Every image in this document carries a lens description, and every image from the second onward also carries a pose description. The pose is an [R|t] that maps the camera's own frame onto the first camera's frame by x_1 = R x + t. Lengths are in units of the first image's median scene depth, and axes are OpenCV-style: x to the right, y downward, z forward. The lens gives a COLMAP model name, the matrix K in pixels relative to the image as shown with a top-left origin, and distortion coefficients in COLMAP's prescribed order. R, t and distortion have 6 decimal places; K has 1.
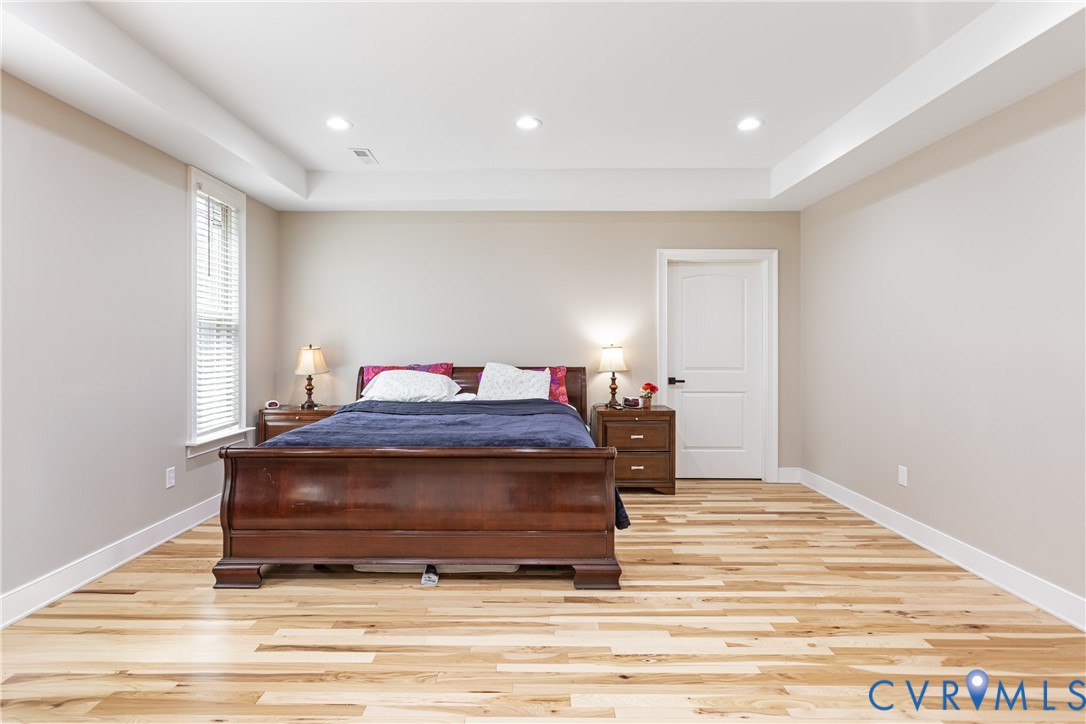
lens RADIAL K [[577.5, 0, 541.6], [0, 577.5, 354.0], [0, 0, 1]] dist [0.000362, 0.005166]
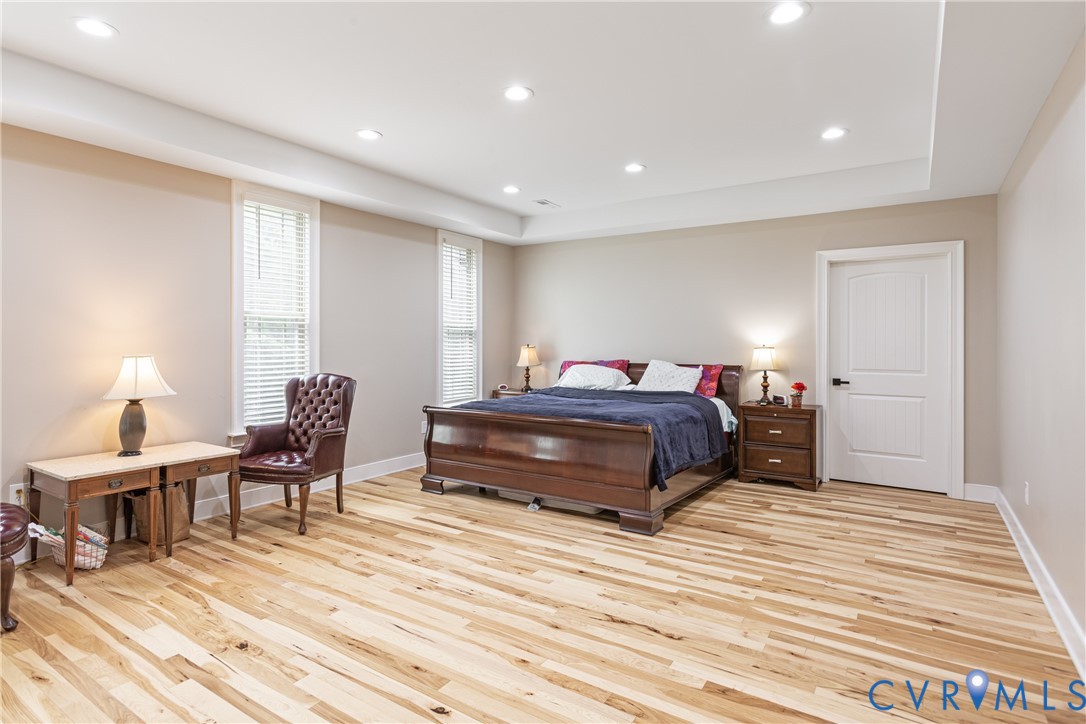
lens RADIAL K [[577.5, 0, 539.7], [0, 577.5, 359.6], [0, 0, 1]] dist [0.000362, 0.005166]
pose [[0.841667, 0.018844, -0.539667, 0.489481], [-0.012941, 0.999808, 0.014728, -0.000140], [0.539841, -0.005412, 0.841749, -0.169486]]
